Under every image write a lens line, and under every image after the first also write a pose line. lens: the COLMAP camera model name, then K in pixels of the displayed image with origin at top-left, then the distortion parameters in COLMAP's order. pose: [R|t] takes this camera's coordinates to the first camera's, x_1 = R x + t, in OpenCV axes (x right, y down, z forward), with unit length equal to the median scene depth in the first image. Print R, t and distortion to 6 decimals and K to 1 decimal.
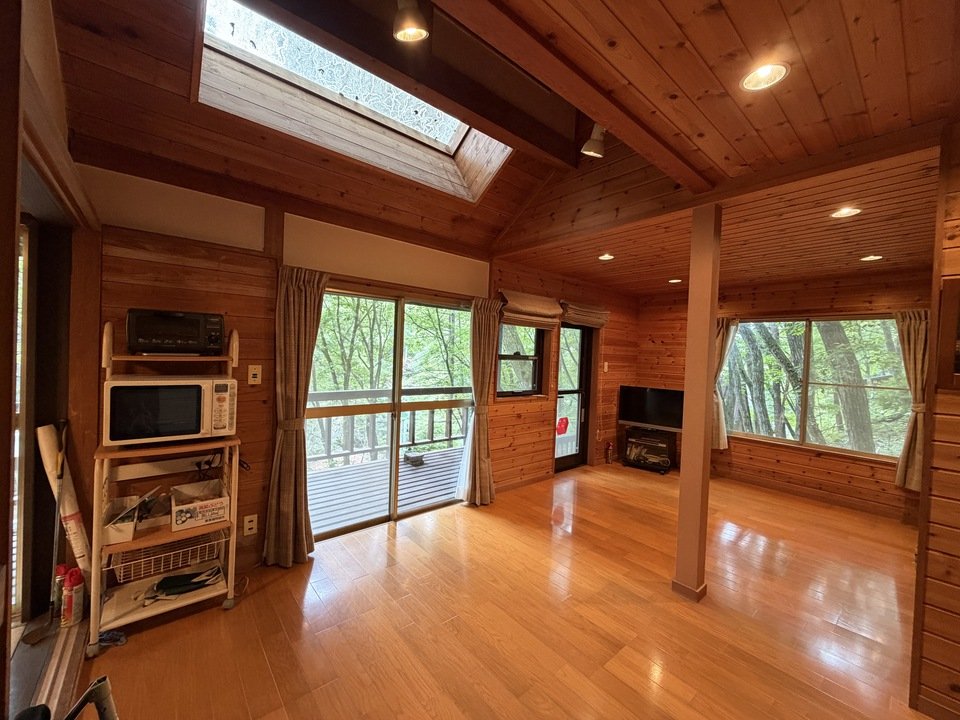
lens RADIAL K [[384.3, 0, 480.0], [0, 384.3, 360.0], [0, 0, 1]] dist [-0.000072, 0.000031]
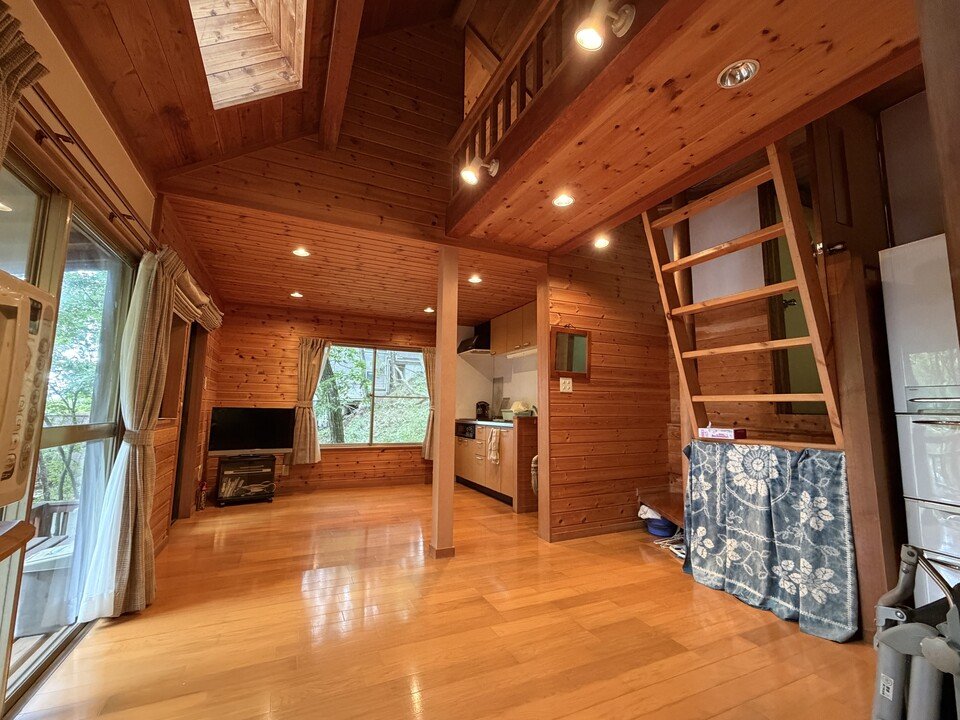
lens RADIAL K [[411.4, 0, 480.0], [0, 411.4, 360.0], [0, 0, 1]] dist [-0.000168, 0.000004]
pose [[0.261221, 0.077741, 0.962143, -0.396132], [0.015208, 0.996296, -0.084630, 0.060698], [-0.965159, 0.036740, 0.259071, 0.294319]]
